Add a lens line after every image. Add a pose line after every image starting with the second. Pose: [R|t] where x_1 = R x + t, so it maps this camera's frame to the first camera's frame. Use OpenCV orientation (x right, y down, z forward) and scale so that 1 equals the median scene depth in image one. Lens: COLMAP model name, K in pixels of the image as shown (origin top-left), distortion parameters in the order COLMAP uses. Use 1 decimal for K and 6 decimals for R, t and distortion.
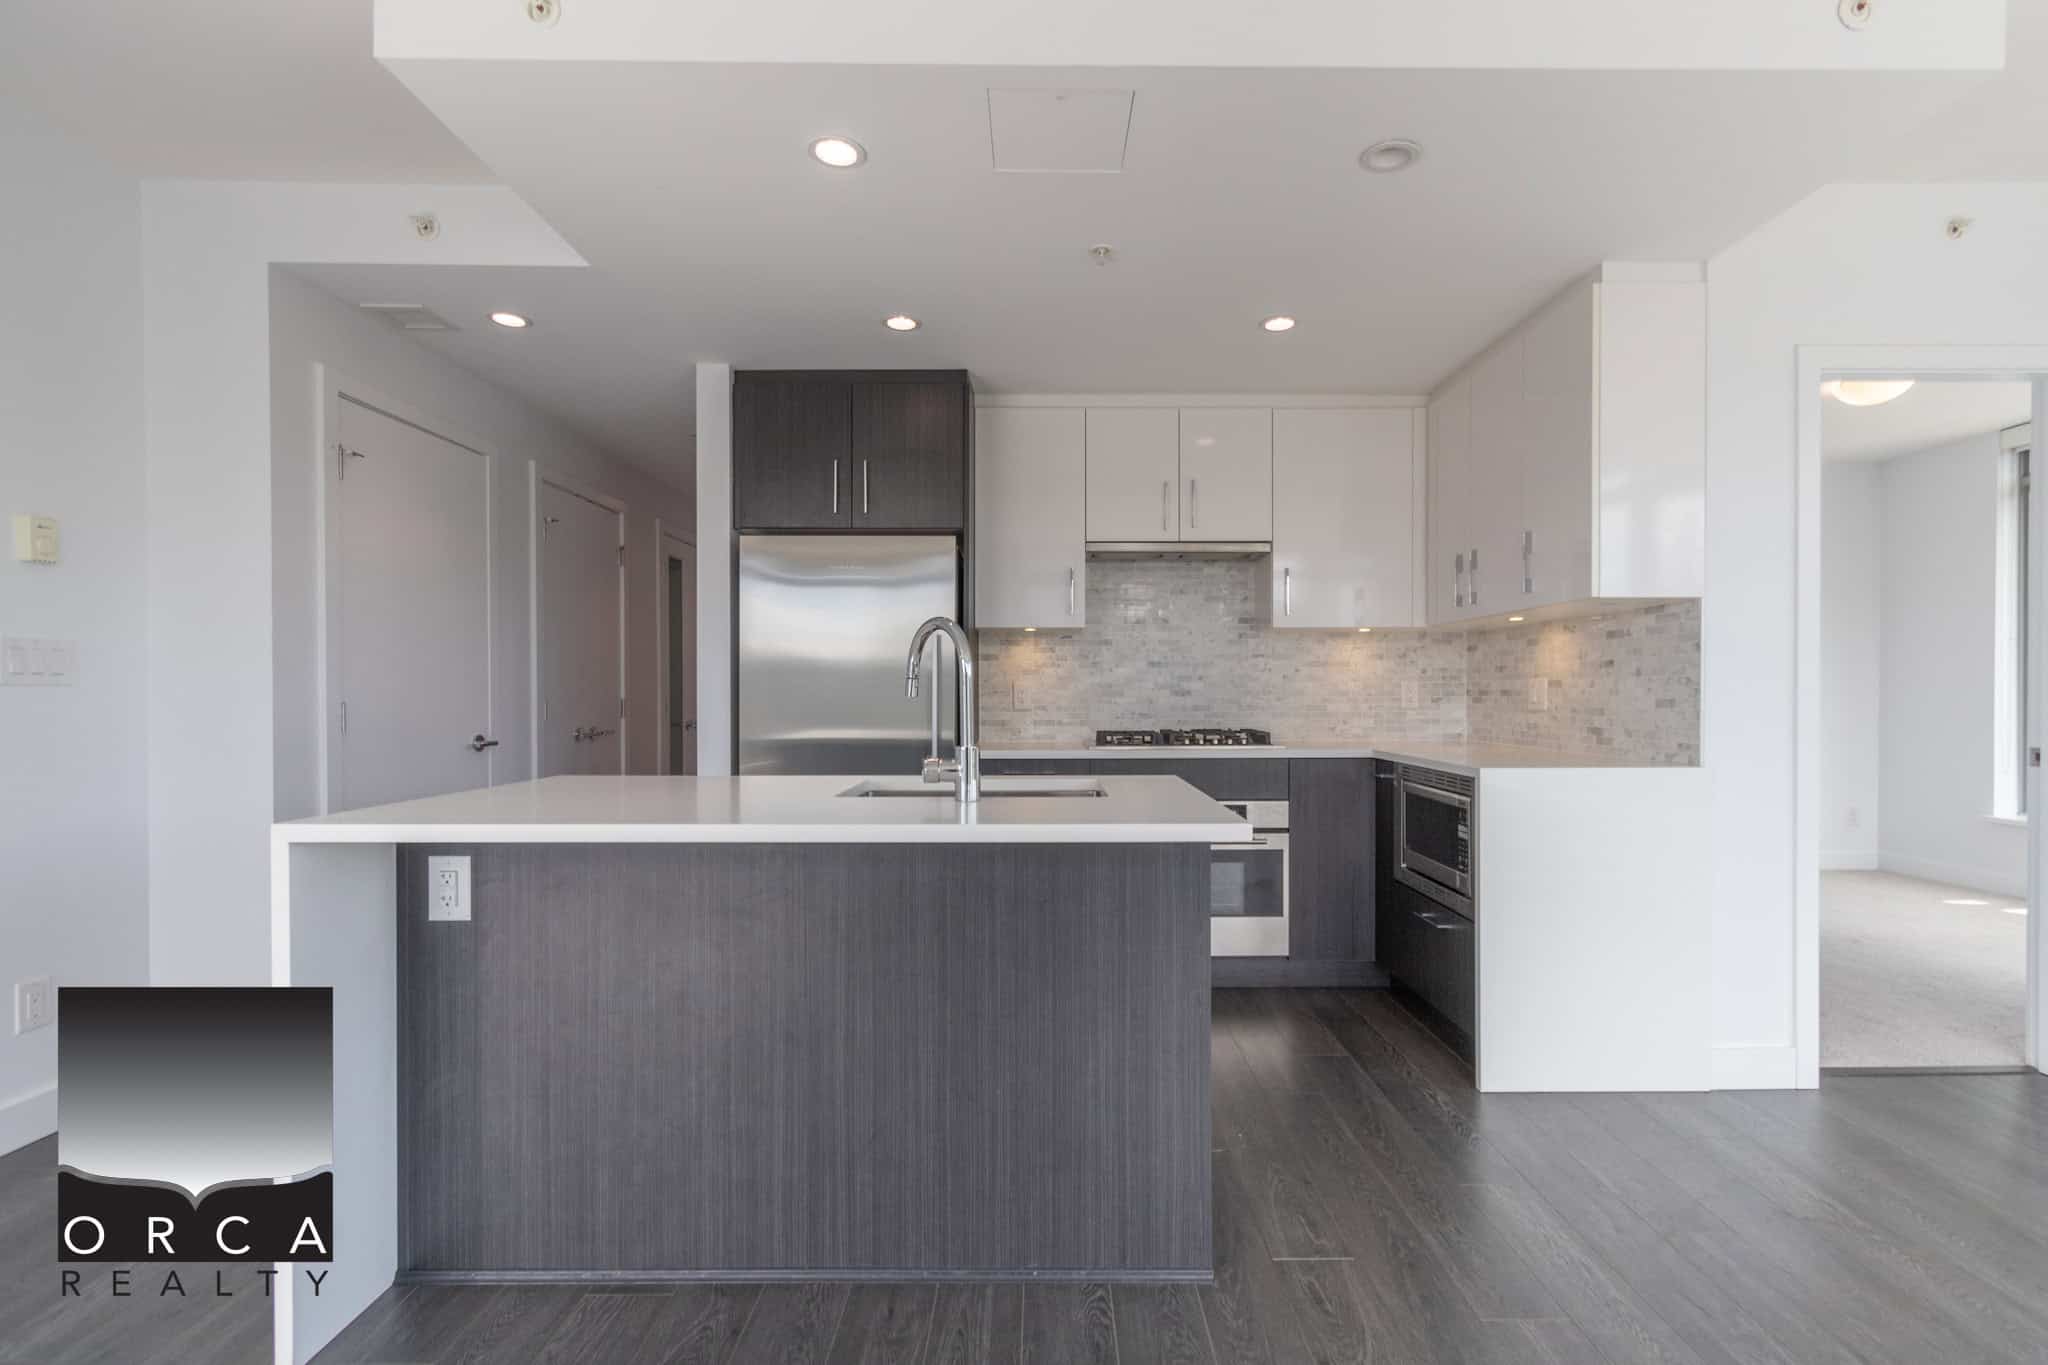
lens RADIAL K [[928.9, 0, 1047.5], [0, 928.9, 699.4], [0, 0, 1]] dist [0.008394, -0.004323]
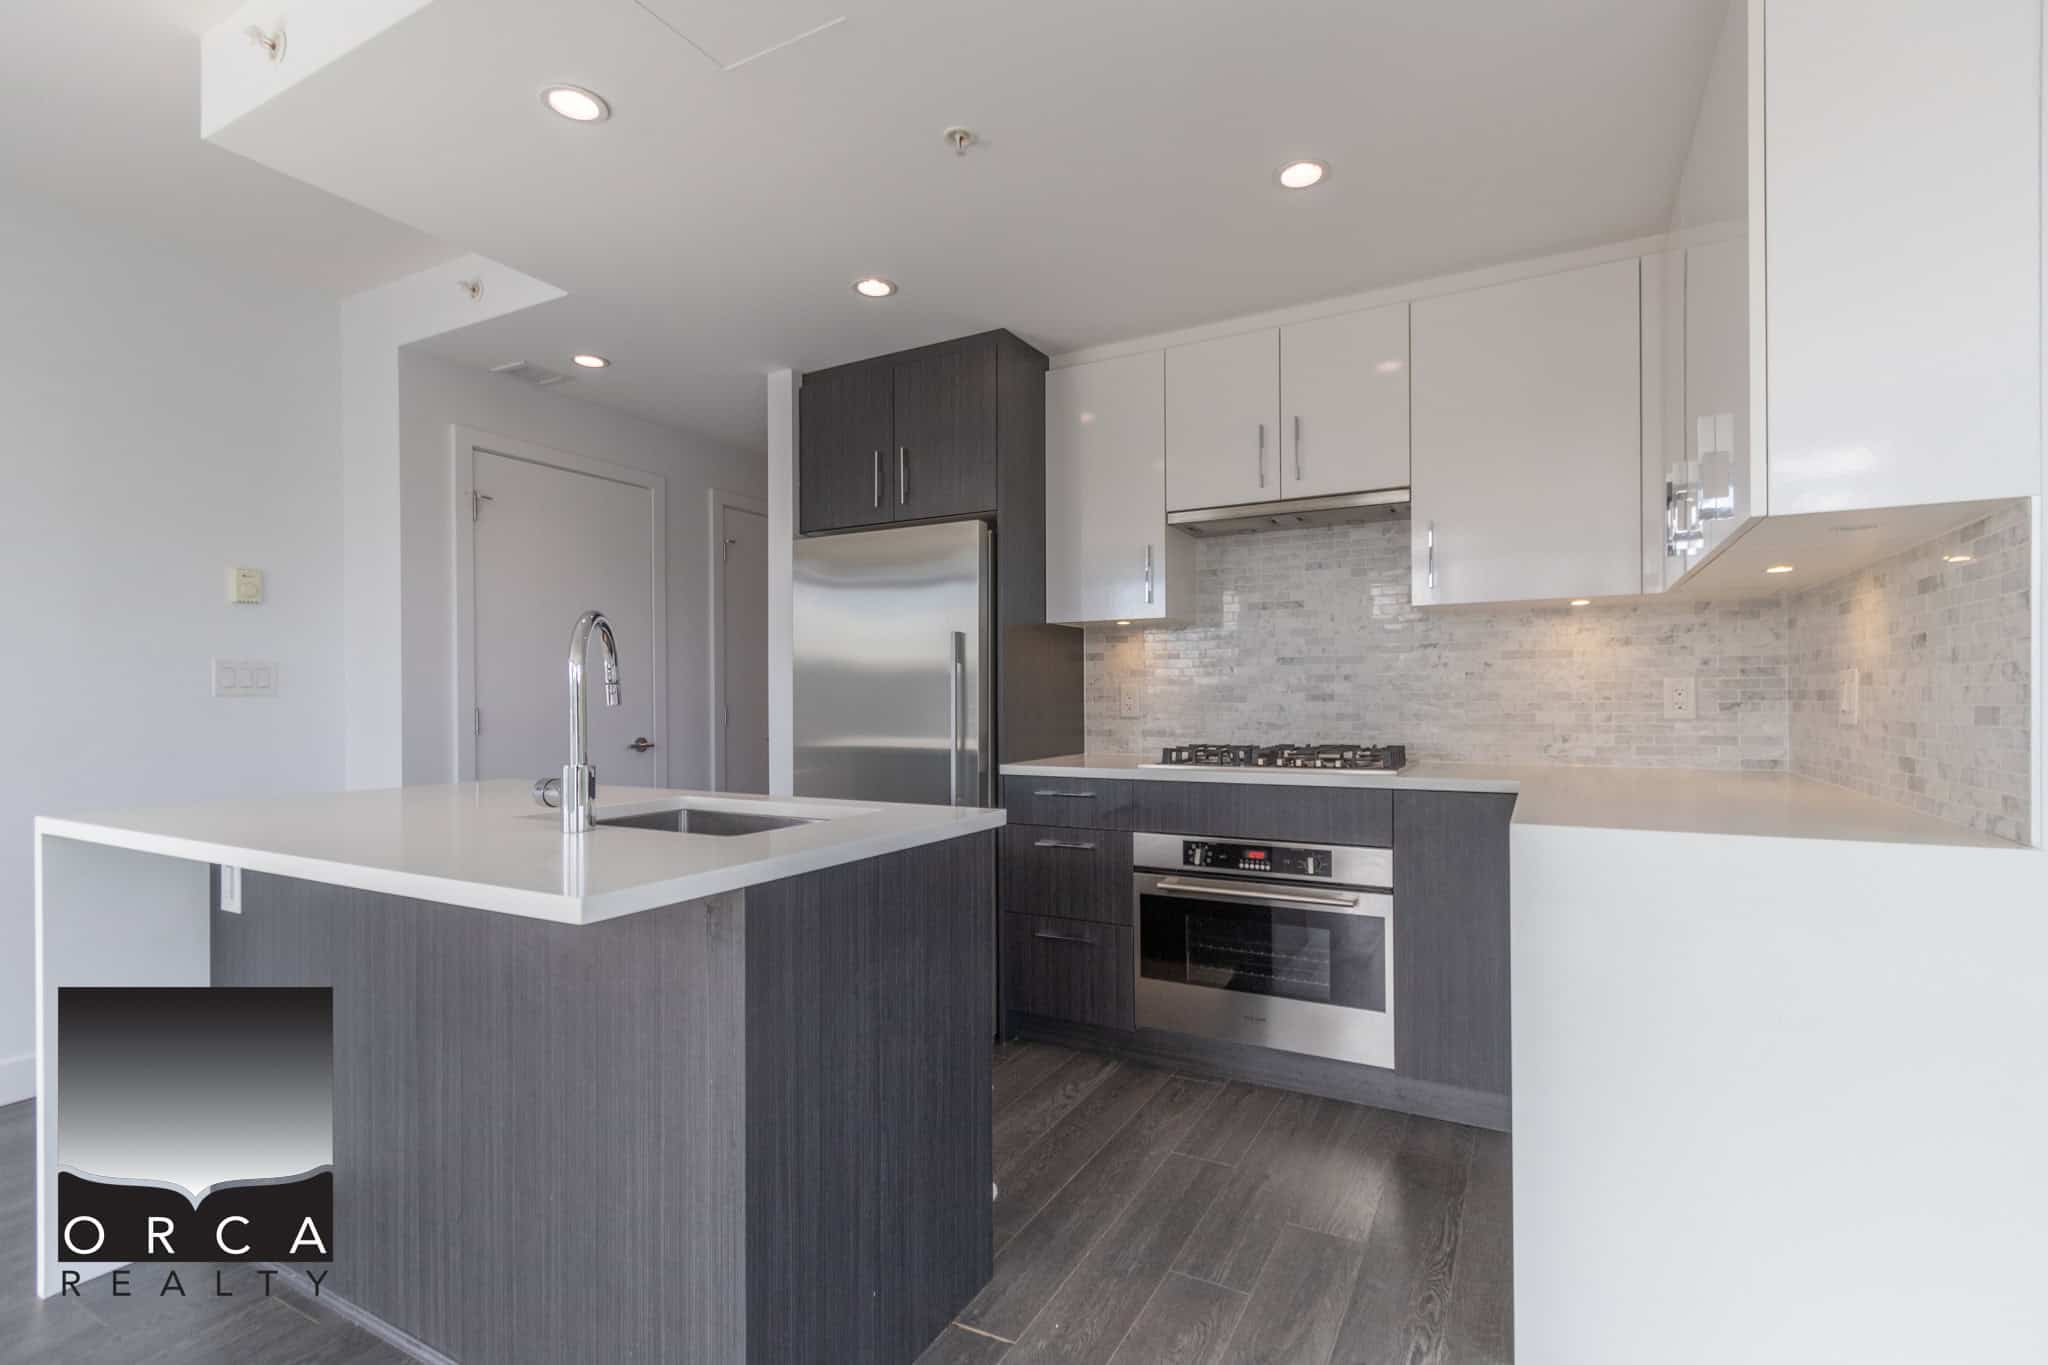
lens RADIAL K [[928.9, 0, 1046.7], [0, 928.9, 698.3], [0, 0, 1]] dist [0.008394, -0.004323]
pose [[0.879602, -0.003769, -0.475695, 0.398025], [0.001335, 0.999984, -0.005454, -0.002488], [0.475708, 0.004162, 0.879593, 0.276784]]
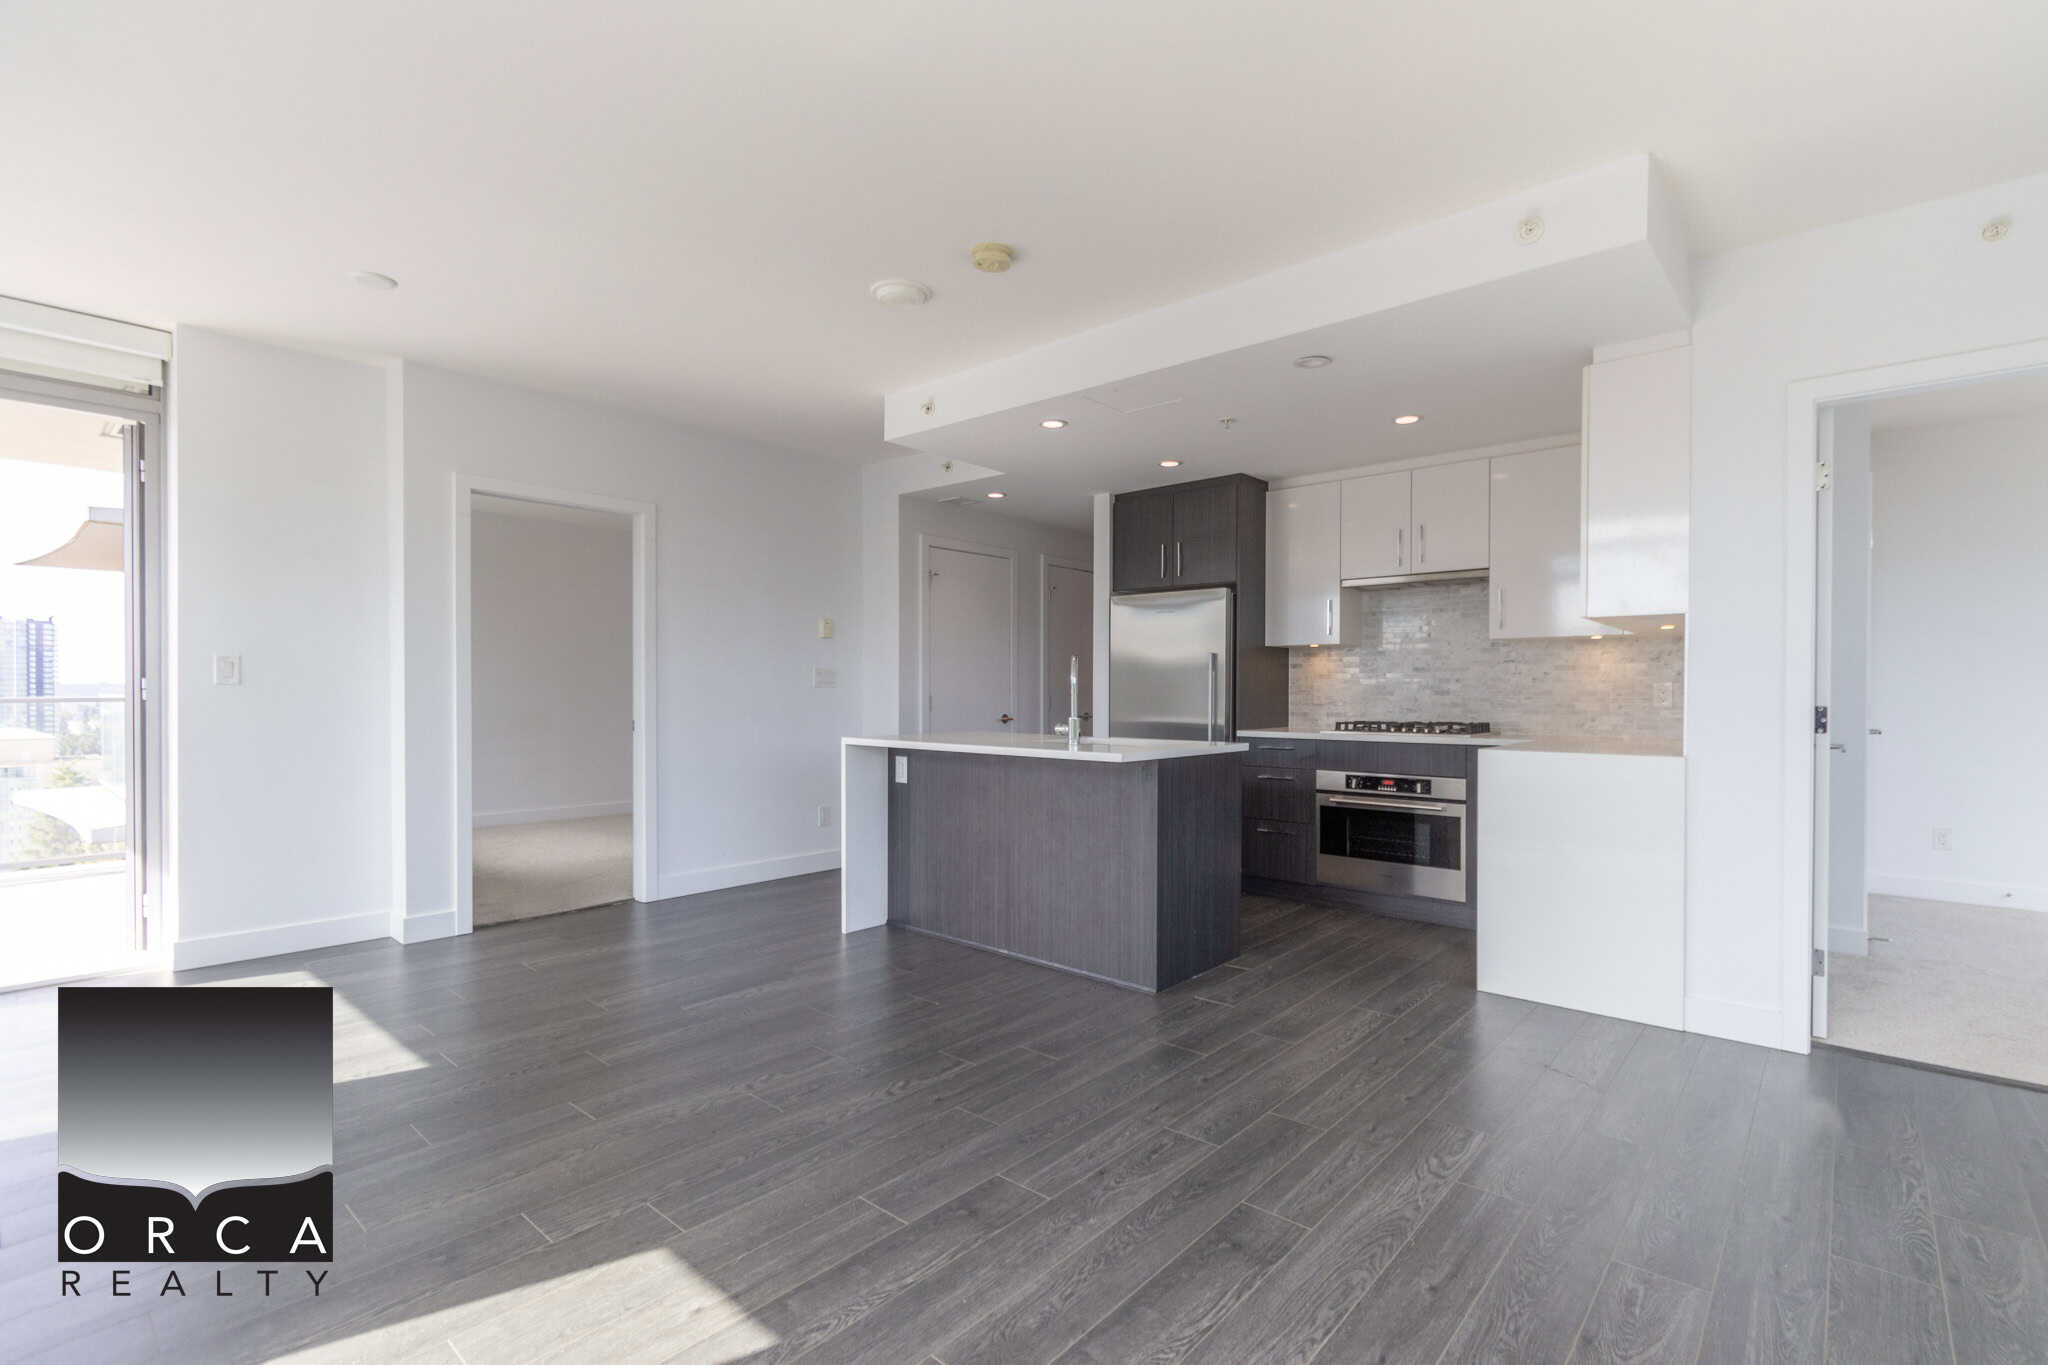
lens RADIAL K [[928.9, 0, 1048.3], [0, 928.9, 697.3], [0, 0, 1]] dist [0.008394, -0.004323]
pose [[0.754146, 0.007794, -0.656660, 0.717822], [-0.007579, 0.999966, 0.003164, -0.000715], [0.656663, 0.002591, 0.754180, -0.344715]]
